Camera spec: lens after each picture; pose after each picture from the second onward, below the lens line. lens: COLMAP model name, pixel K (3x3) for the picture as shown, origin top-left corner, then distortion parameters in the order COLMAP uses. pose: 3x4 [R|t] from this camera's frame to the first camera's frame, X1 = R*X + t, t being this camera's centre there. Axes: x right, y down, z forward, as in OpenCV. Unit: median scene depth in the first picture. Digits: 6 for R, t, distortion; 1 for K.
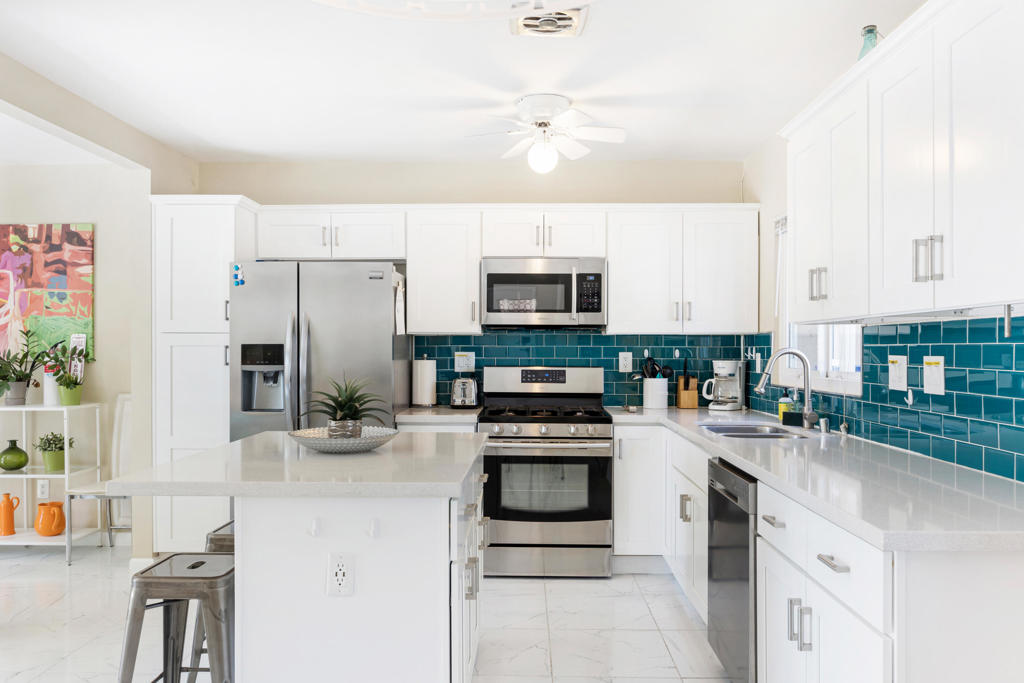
lens RADIAL K [[767.8, 0, 513.2], [0, 767.8, 351.4], [0, 0, 1]] dist [0.009215, 0.000681]
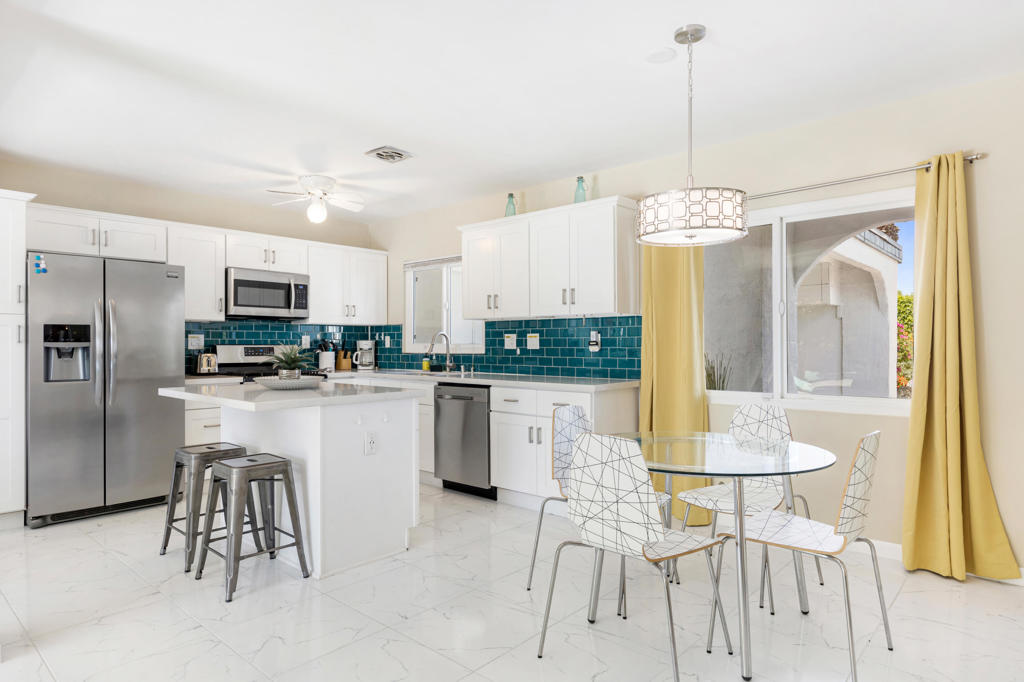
lens RADIAL K [[590.4, 0, 514.1], [0, 590.4, 339.4], [0, 0, 1]] dist [0.004507, 0.000432]
pose [[0.656157, 0.002987, 0.754618, -0.518475], [0.004918, 0.999954, -0.008234, 0.022269], [-0.754608, 0.009114, 0.656112, -0.109426]]
